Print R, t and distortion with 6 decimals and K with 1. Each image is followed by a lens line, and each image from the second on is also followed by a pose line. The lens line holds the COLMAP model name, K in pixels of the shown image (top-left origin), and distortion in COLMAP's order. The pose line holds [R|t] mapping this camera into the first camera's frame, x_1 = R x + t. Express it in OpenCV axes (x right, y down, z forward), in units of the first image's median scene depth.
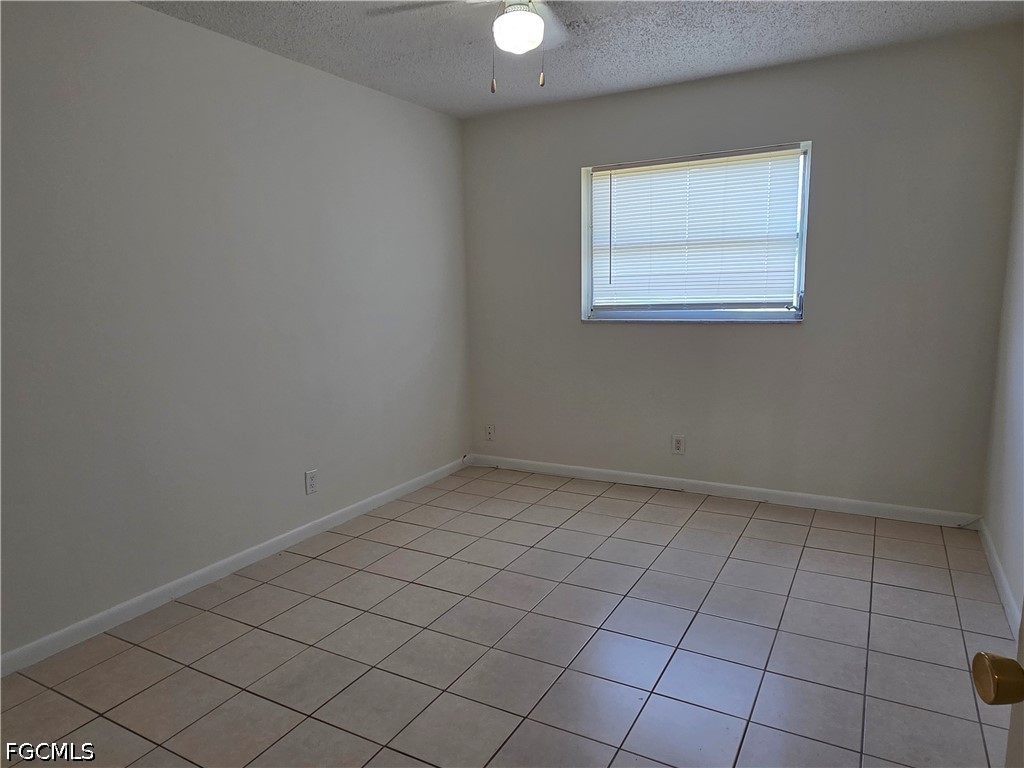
lens RADIAL K [[667.2, 0, 509.3], [0, 667.2, 396.3], [0, 0, 1]] dist [0.003217, -0.002043]
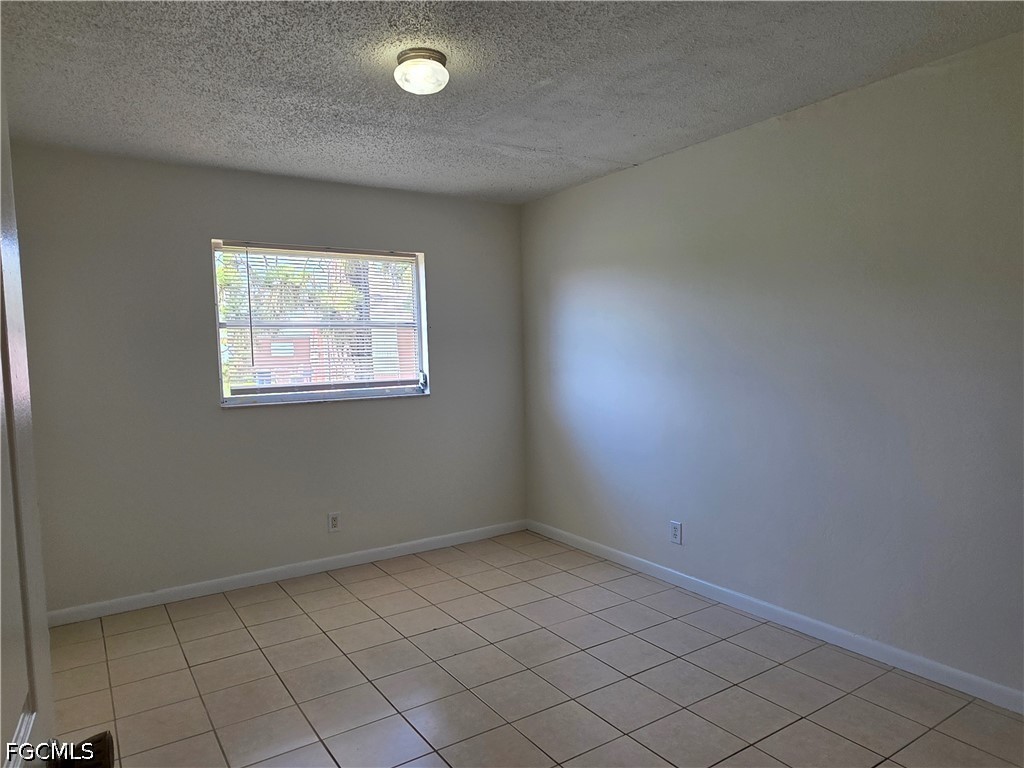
lens RADIAL K [[665.4, 0, 508.2], [0, 665.4, 396.4], [0, 0, 1]] dist [0.003160, -0.002714]
pose [[0.456176, -0.047742, 0.888608, -0.656709], [0.163034, 0.986142, -0.030713, -0.053453], [-0.874828, 0.158883, 0.457638, 0.353408]]
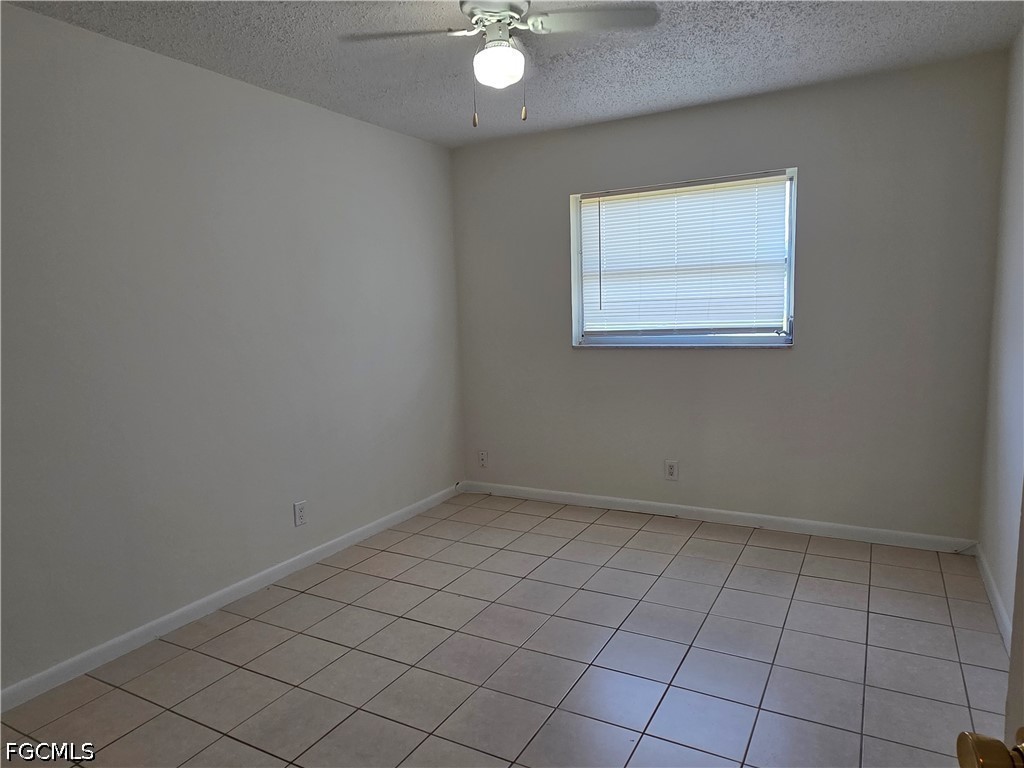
lens RADIAL K [[665.4, 0, 508.2], [0, 665.4, 396.4], [0, 0, 1]] dist [0.003160, -0.002714]
pose [[0.999936, -0.011216, 0.001600, 0.012602], [0.011259, 0.999475, -0.030366, -0.012891], [-0.001258, 0.030382, 0.999538, 0.009309]]
